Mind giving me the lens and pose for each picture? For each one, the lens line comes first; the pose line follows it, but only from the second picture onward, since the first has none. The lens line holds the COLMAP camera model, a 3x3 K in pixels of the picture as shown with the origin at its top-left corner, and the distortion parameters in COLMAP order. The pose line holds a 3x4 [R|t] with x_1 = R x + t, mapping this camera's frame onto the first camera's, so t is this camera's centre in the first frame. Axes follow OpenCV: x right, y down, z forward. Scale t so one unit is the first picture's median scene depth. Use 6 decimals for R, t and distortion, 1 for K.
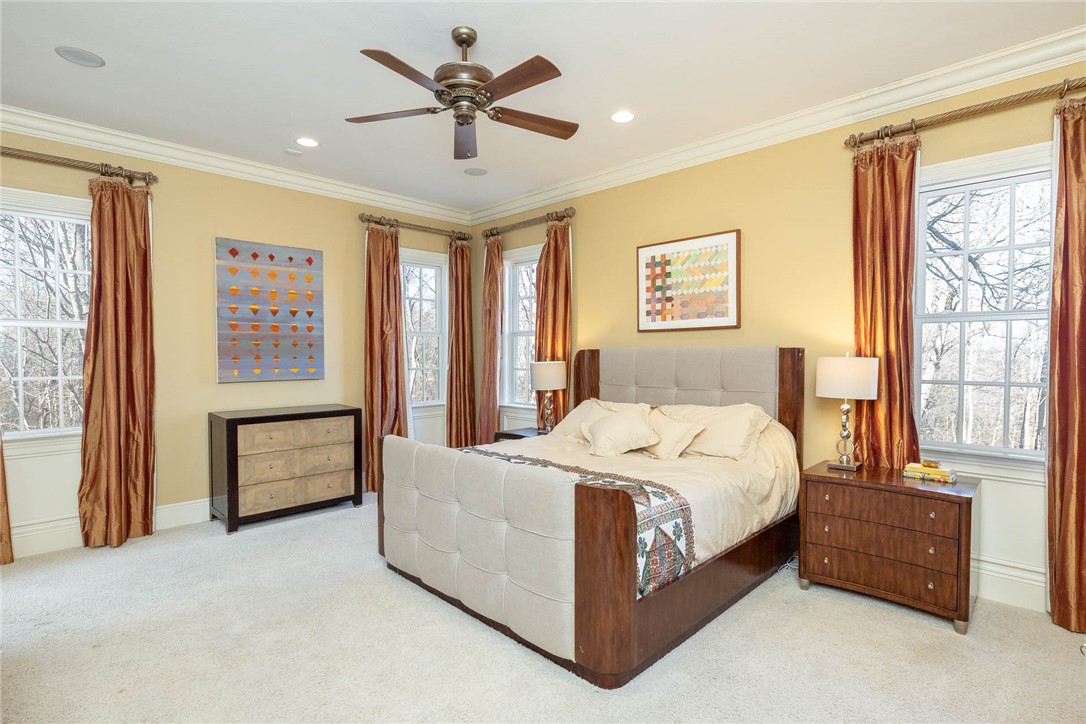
lens RADIAL K [[518.5, 0, 541.4], [0, 518.5, 360.5], [0, 0, 1]] dist [-0.005149, -0.000104]
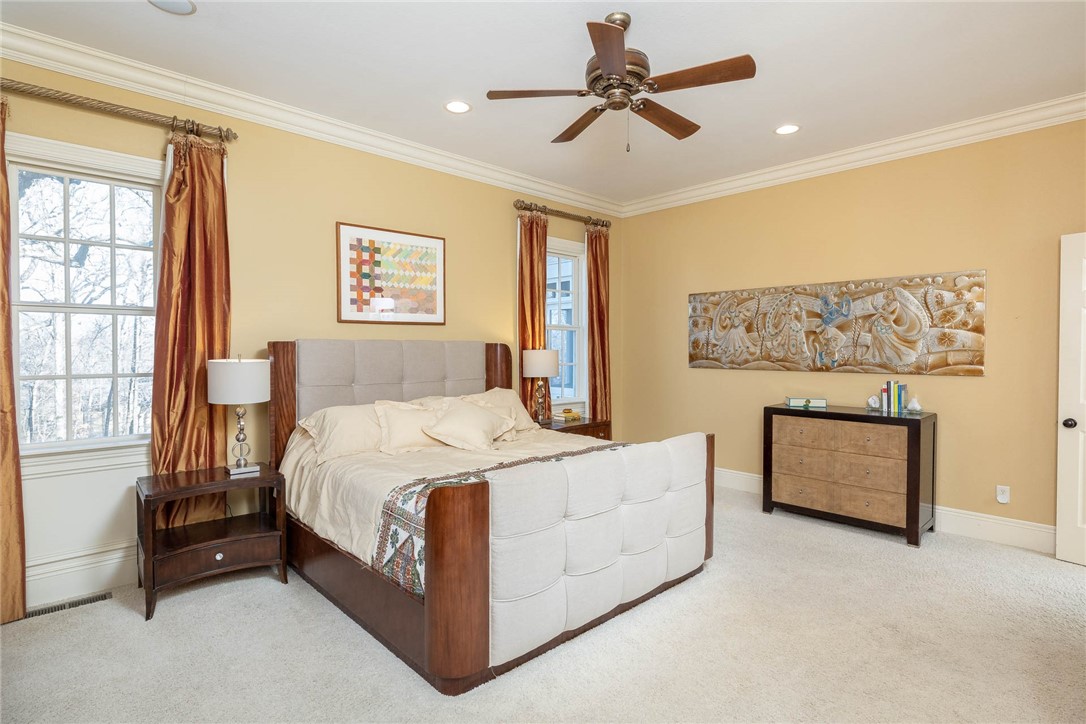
lens RADIAL K [[562.2, 0, 542.1], [0, 562.2, 357.5], [0, 0, 1]] dist [-0.002854, -0.000251]
pose [[0.050520, -0.002038, 0.998721, -0.751949], [0.024838, 0.999691, 0.000783, 0.011314], [-0.998414, 0.024766, 0.050555, 0.651948]]
